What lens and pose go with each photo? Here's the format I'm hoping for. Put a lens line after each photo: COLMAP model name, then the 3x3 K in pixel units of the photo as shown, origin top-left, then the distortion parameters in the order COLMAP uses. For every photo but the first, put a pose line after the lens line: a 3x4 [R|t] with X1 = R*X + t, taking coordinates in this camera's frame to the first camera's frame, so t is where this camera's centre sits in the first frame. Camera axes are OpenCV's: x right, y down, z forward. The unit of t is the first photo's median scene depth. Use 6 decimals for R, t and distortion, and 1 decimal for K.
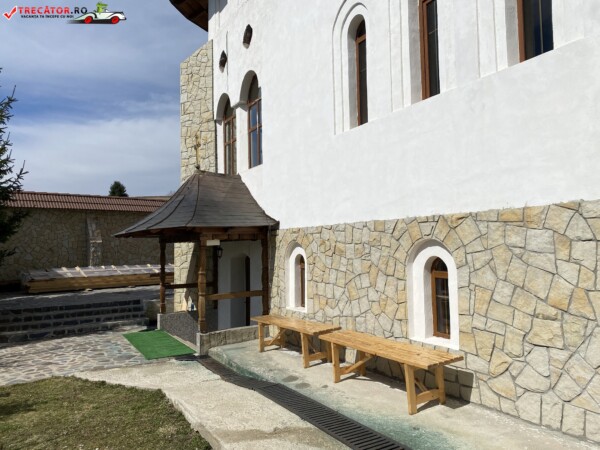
lens RADIAL K [[447.0, 0, 295.9], [0, 447.0, 222.1], [0, 0, 1]] dist [0.011591, -0.025552]
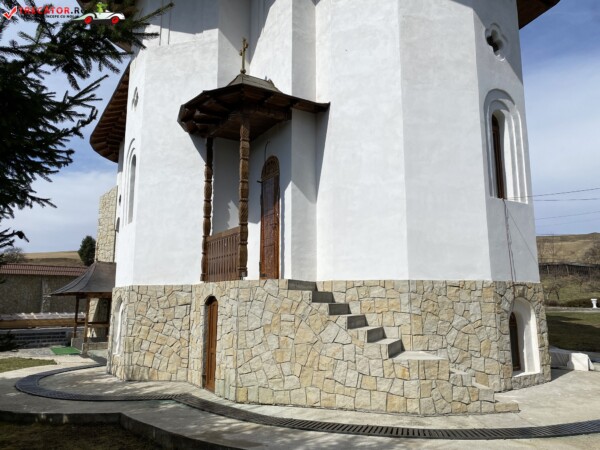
lens RADIAL K [[447.0, 0, 300.1], [0, 447.0, 226.6], [0, 0, 1]] dist [0.011591, -0.025552]
pose [[0.998354, 0.027313, 0.050423, 0.465495], [-0.021529, 0.993489, -0.111877, -0.056817], [-0.053150, 0.110608, 0.992442, -0.819812]]
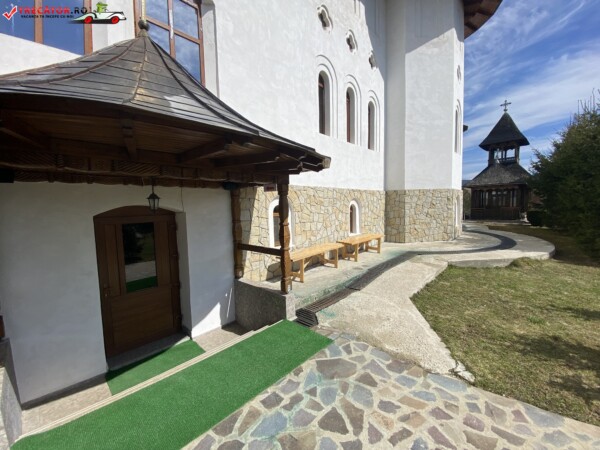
lens RADIAL K [[239.7, 0, 296.9], [0, 239.7, 229.3], [0, 0, 1]] dist [-0.010572, -0.008601]
pose [[-0.285362, -0.054834, 0.956850, -0.435338], [-0.014460, 0.998495, 0.052908, 0.067977], [-0.958311, 0.001262, -0.285725, 0.753841]]
